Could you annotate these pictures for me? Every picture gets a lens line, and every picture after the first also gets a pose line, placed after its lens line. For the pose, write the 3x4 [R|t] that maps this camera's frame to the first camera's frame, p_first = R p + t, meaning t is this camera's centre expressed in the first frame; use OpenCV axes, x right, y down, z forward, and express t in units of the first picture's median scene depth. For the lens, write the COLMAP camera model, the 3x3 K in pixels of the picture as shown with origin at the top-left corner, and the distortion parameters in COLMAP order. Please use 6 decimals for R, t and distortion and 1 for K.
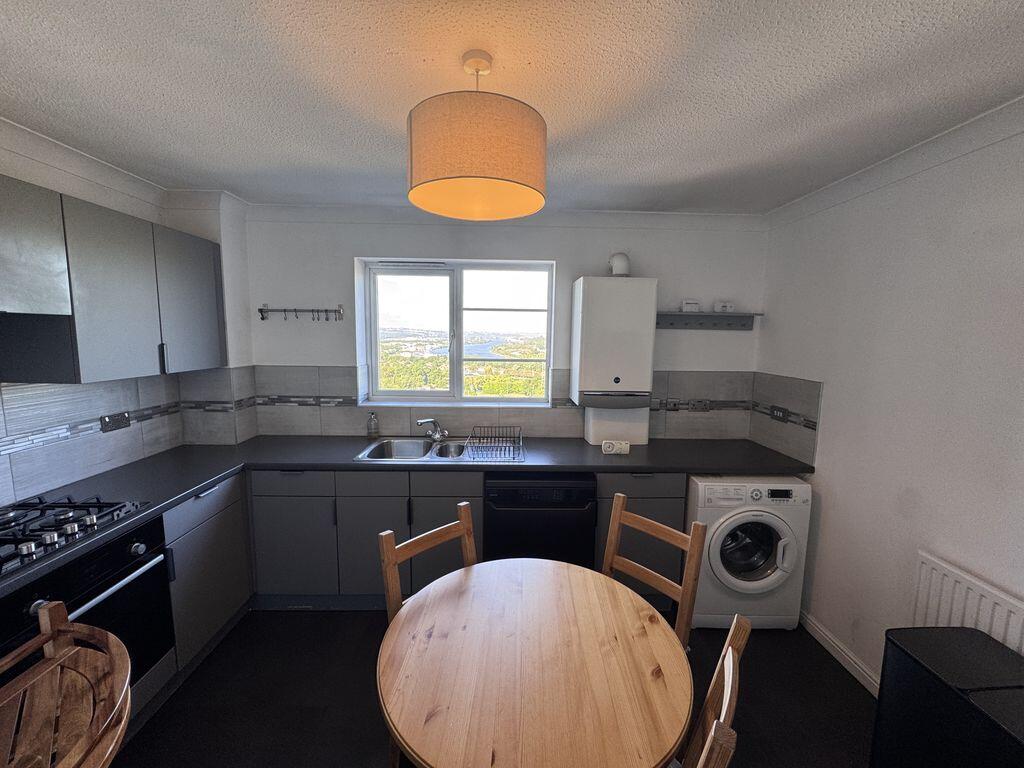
lens RADIAL K [[411.0, 0, 511.1], [0, 411.0, 382.4], [0, 0, 1]] dist [-0.000479, -0.000024]
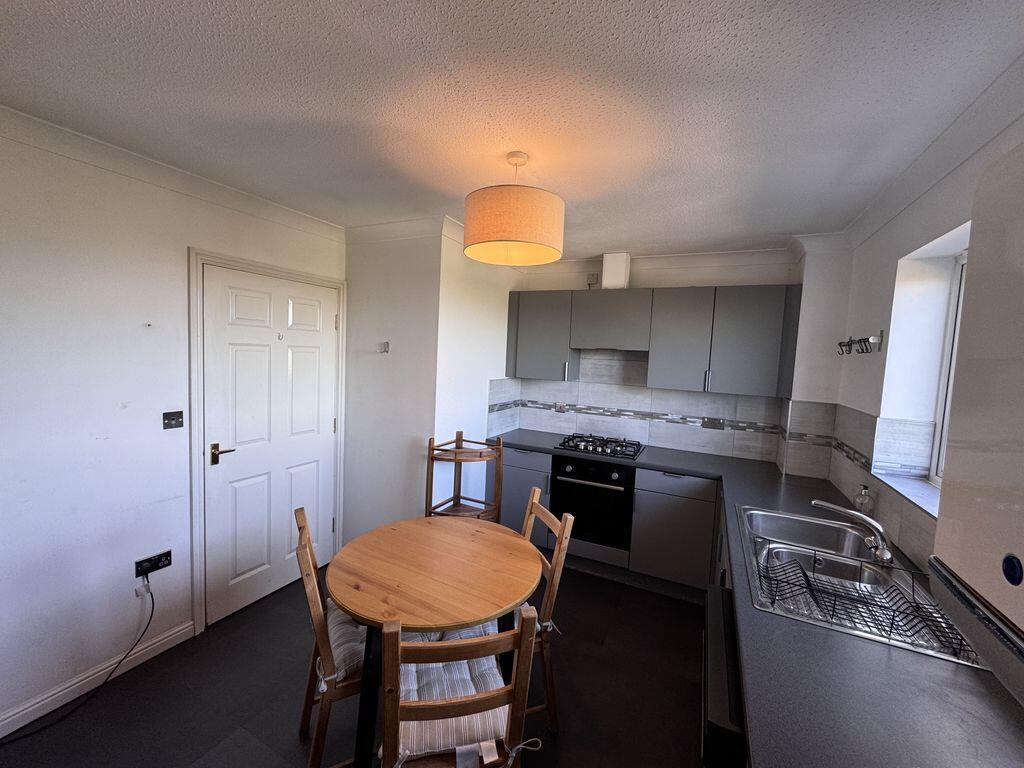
lens RADIAL K [[411.0, 0, 511.1], [0, 411.0, 382.4], [0, 0, 1]] dist [-0.000479, -0.000024]
pose [[-0.464484, 0.027804, -0.885145, 0.664769], [-0.154564, 0.981621, 0.111943, -0.099715], [0.871989, 0.188807, -0.451650, 0.982160]]
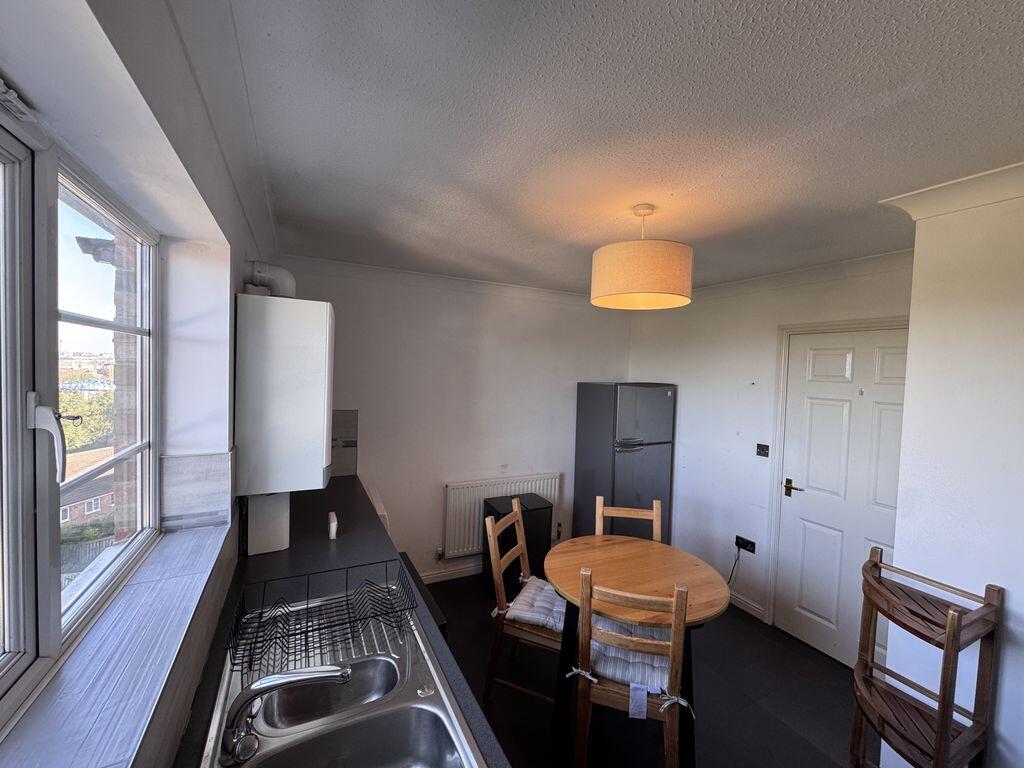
lens RADIAL K [[411.0, 0, 511.1], [0, 411.0, 382.4], [0, 0, 1]] dist [-0.000479, -0.000024]
pose [[-0.431328, -0.057838, 0.900339, -0.679166], [0.066606, 0.993178, 0.095711, -0.189547], [-0.899733, 0.101251, -0.424533, 1.168765]]
